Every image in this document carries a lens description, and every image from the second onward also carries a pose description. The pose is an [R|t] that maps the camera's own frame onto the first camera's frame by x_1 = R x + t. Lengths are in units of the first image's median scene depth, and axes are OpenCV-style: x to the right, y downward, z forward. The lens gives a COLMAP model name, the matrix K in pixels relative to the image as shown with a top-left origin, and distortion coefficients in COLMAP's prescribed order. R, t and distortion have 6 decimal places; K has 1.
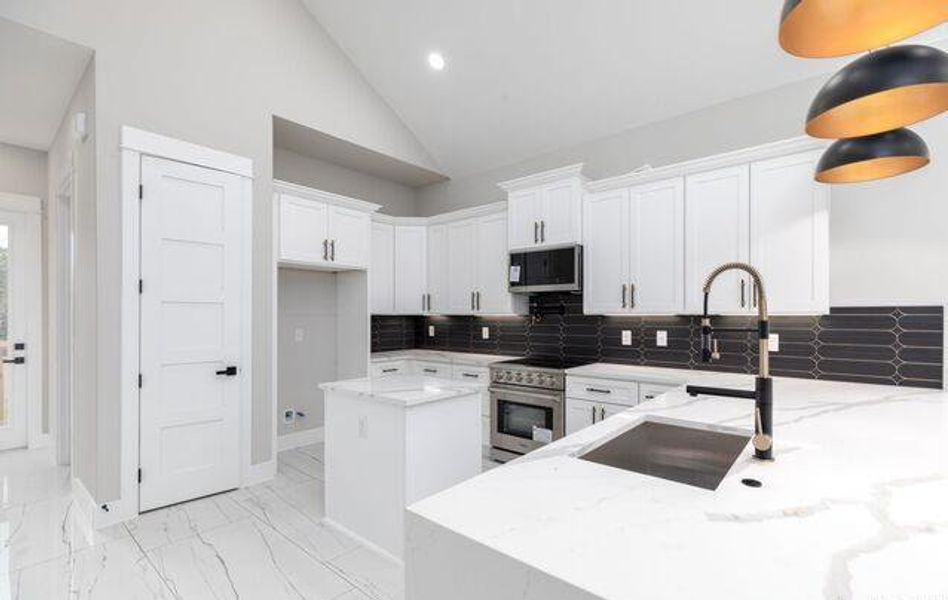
lens RADIAL K [[421.3, 0, 483.9], [0, 421.3, 316.6], [0, 0, 1]] dist [-0.000083, -0.000077]
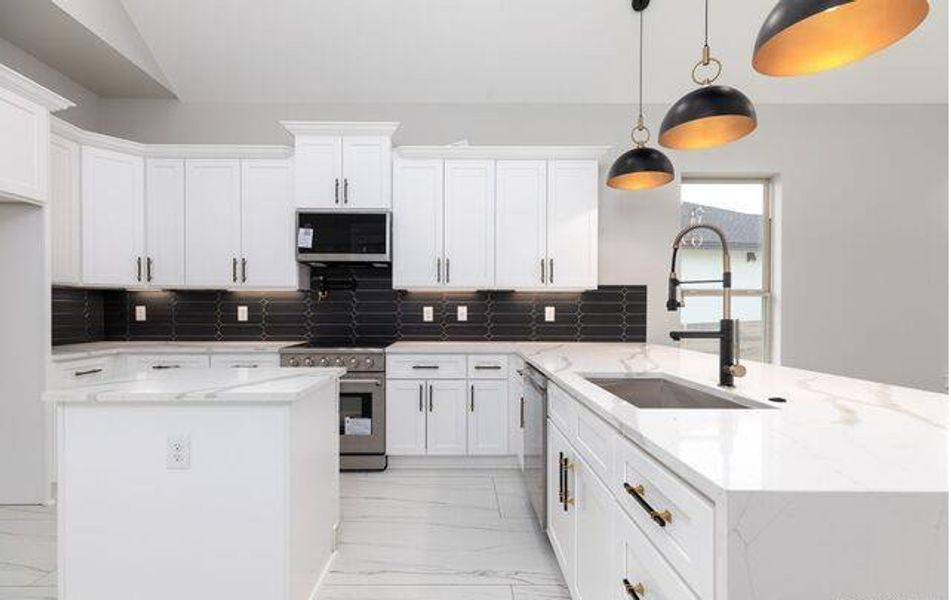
lens RADIAL K [[424.6, 0, 457.5], [0, 424.6, 314.5], [0, 0, 1]] dist [0.002106, 0.000201]
pose [[0.768563, -0.006781, 0.639738, -0.244719], [-0.000413, 0.999938, 0.011096, 0.040336], [-0.639774, -0.008792, 0.768513, 0.191931]]
